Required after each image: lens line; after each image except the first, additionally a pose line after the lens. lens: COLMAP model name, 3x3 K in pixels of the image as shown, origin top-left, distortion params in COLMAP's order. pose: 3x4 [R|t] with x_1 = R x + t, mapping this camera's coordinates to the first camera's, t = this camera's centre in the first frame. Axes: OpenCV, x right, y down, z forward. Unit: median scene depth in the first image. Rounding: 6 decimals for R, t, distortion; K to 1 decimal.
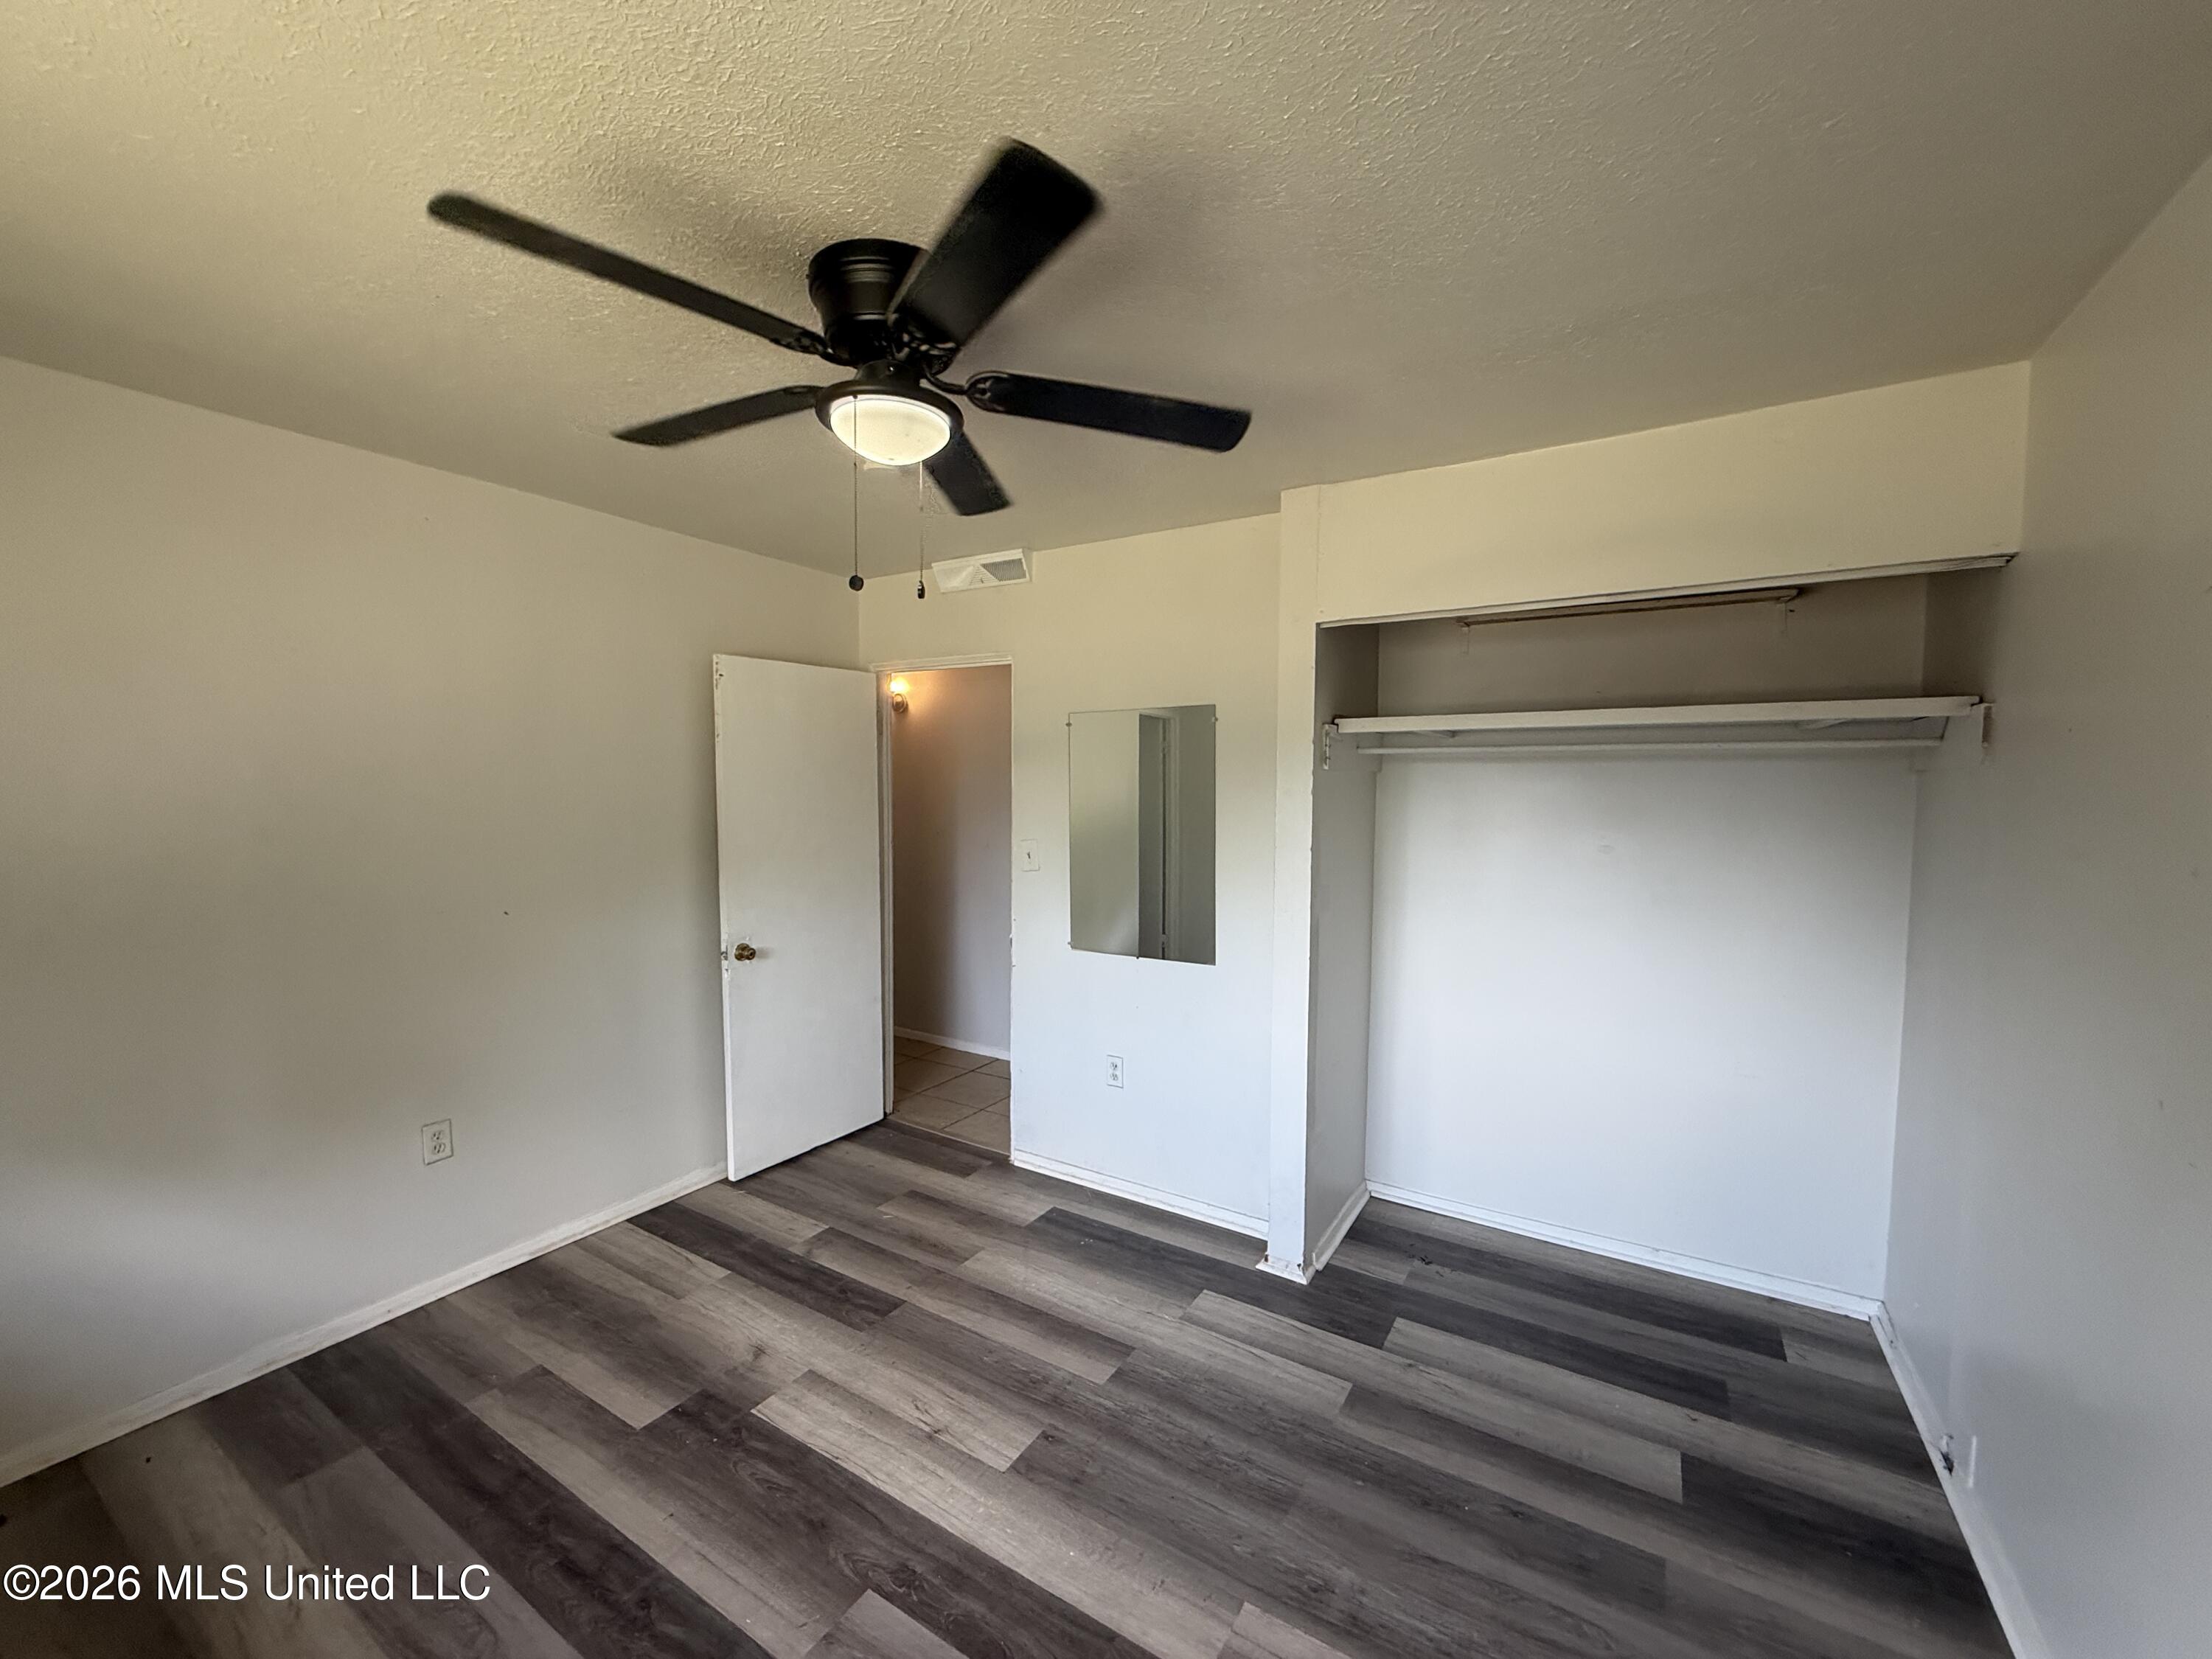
lens RADIAL K [[879.8, 0, 1098.6], [0, 879.8, 830.7], [0, 0, 1]] dist [-0.000145, 0.000383]
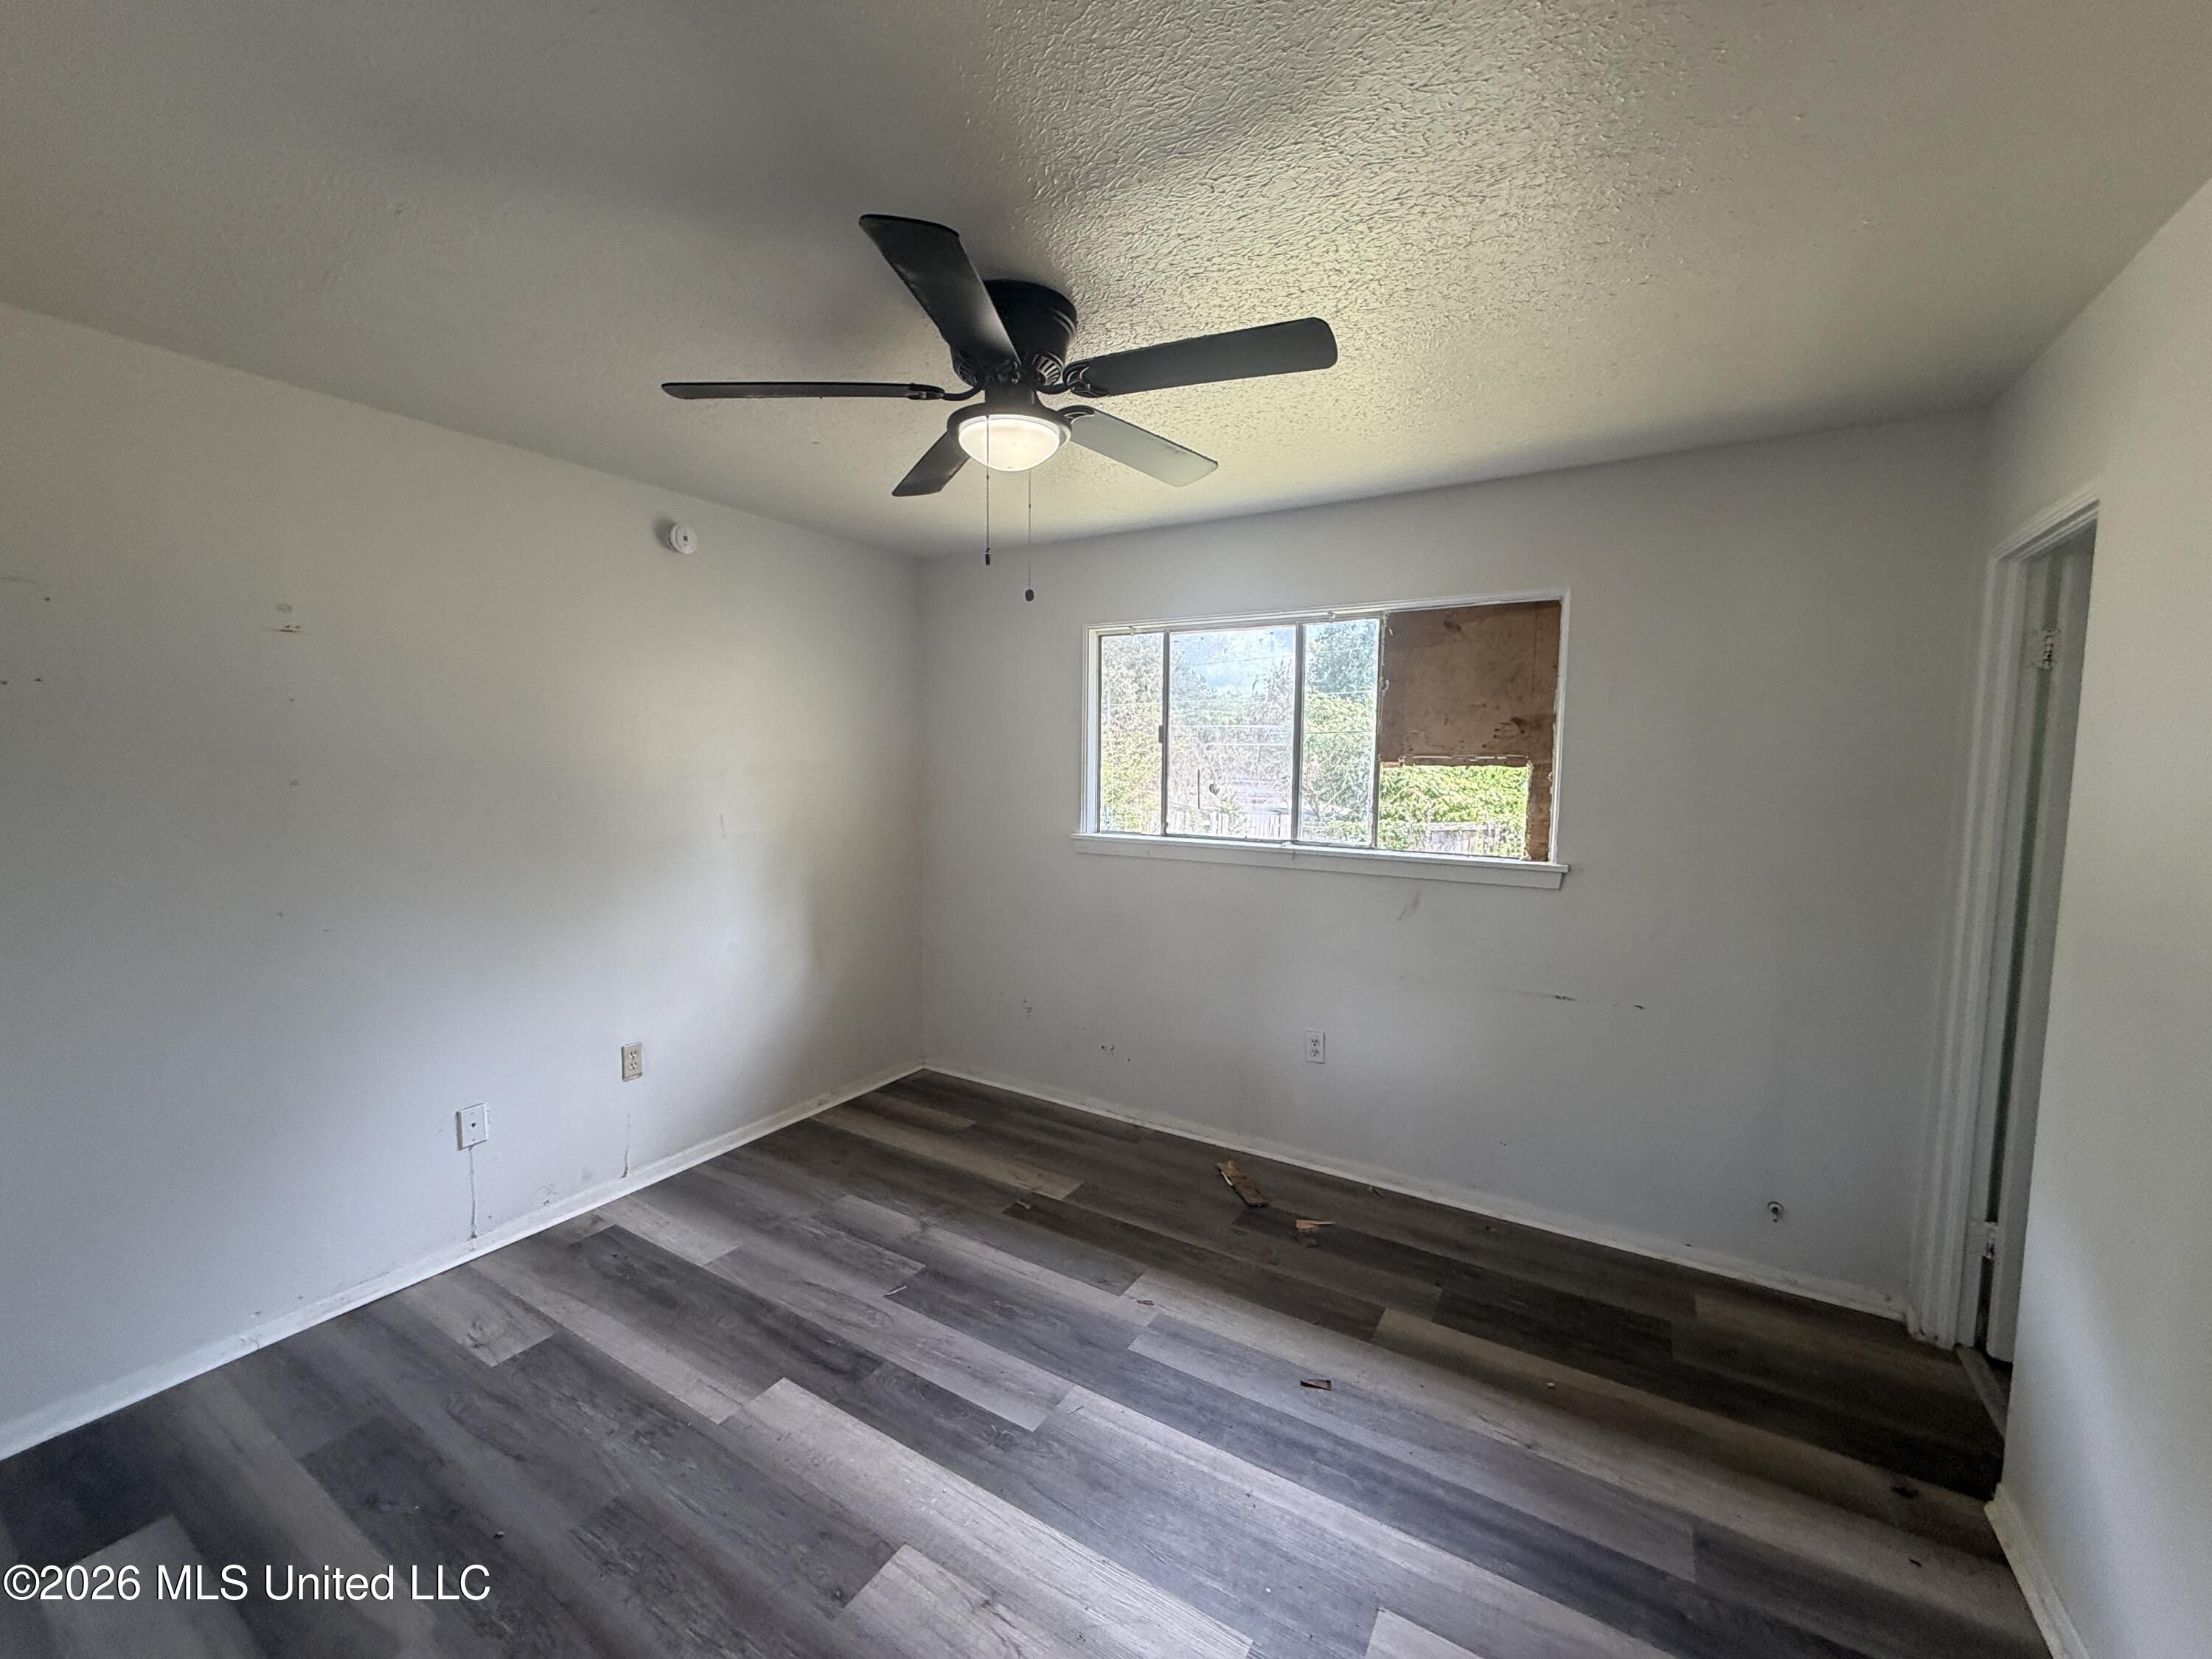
lens RADIAL K [[879.8, 0, 1098.6], [0, 879.8, 830.7], [0, 0, 1]] dist [-0.000145, 0.000383]
pose [[-0.999829, -0.017923, -0.004480, -0.291784], [-0.018359, 0.990935, 0.133078, -0.085693], [0.002054, 0.133138, -0.991095, 1.827808]]
